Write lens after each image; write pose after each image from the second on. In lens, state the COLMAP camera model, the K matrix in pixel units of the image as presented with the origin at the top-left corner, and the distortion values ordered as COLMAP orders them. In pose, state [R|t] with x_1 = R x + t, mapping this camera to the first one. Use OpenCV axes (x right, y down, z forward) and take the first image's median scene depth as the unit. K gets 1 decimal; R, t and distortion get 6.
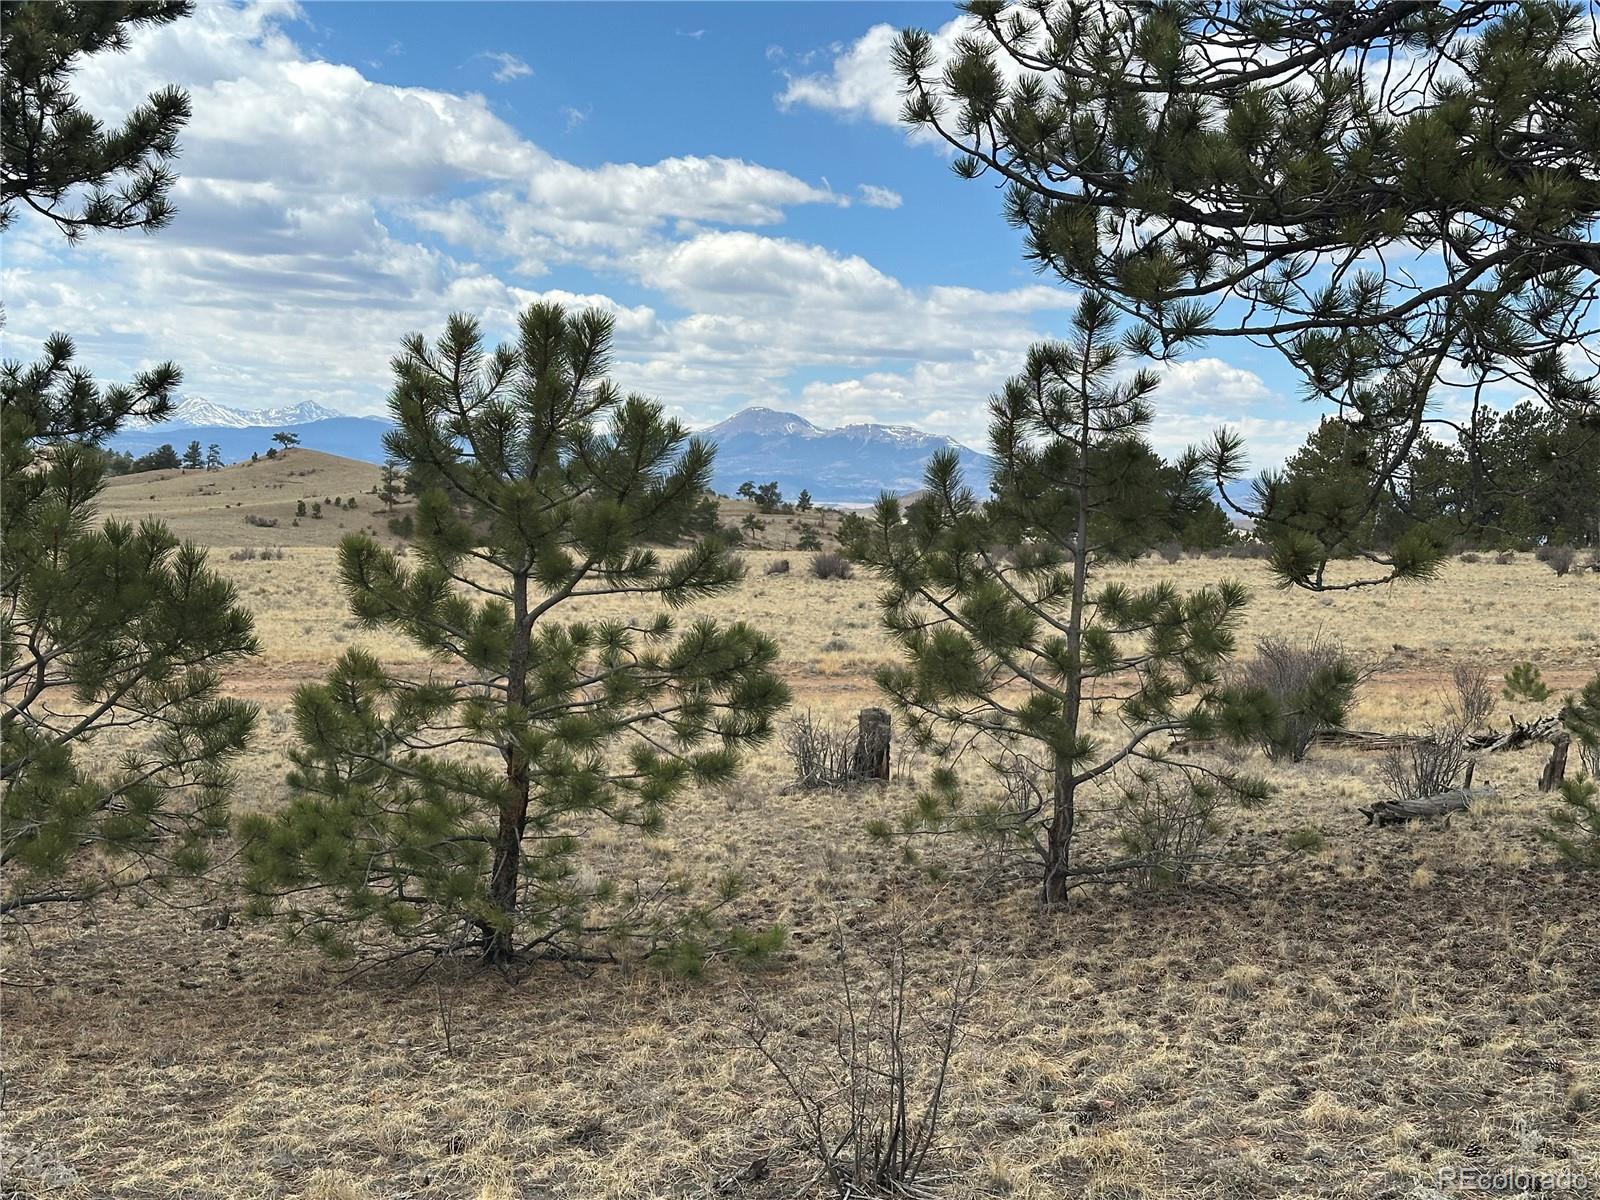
lens RADIAL K [[2267.2, 0, 800.0], [0, 2267.2, 600.0], [0, 0, 1]] dist [0.105469, -0.031186]
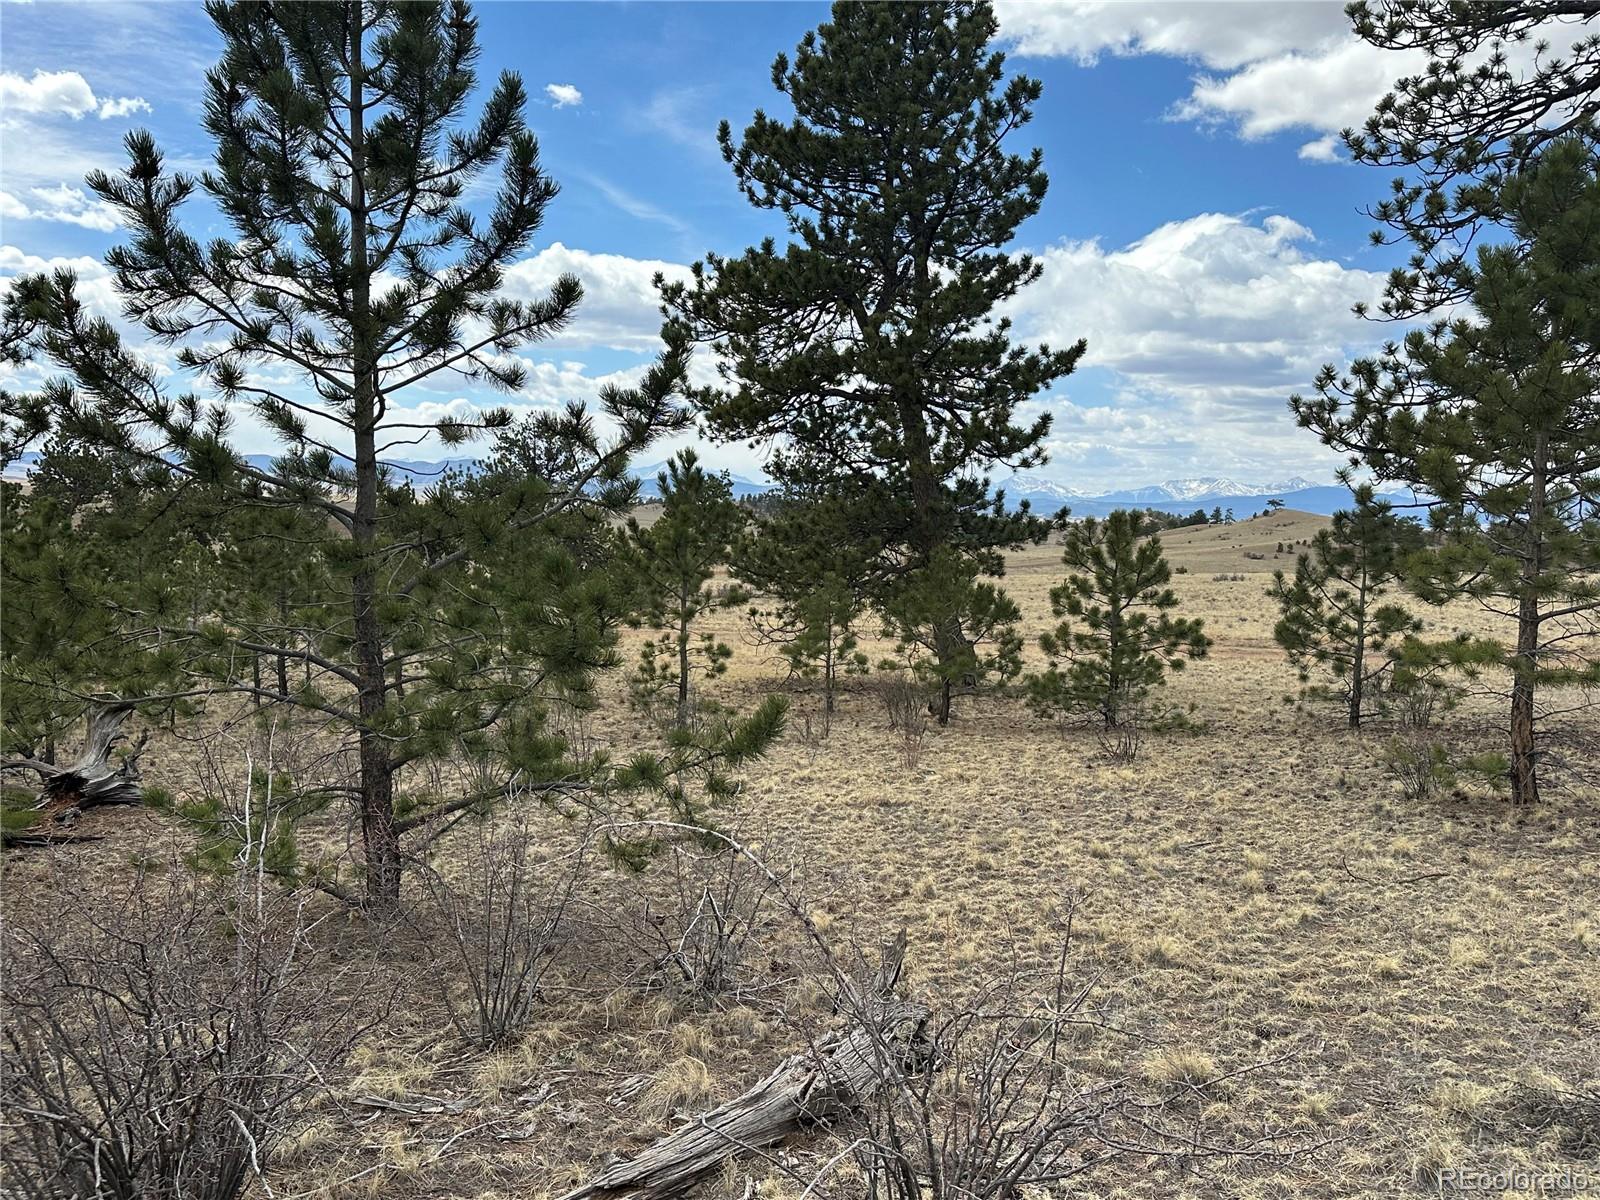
lens RADIAL K [[1393.0, 0, 800.0], [0, 1393.0, 600.0], [0, 0, 1]] dist [0.183498, -0.360309]
pose [[0.851839, 0.006581, -0.523762, 0.304053], [-0.007965, 0.999968, -0.000389, -0.002980], [0.523743, 0.004503, 0.851864, -0.494506]]
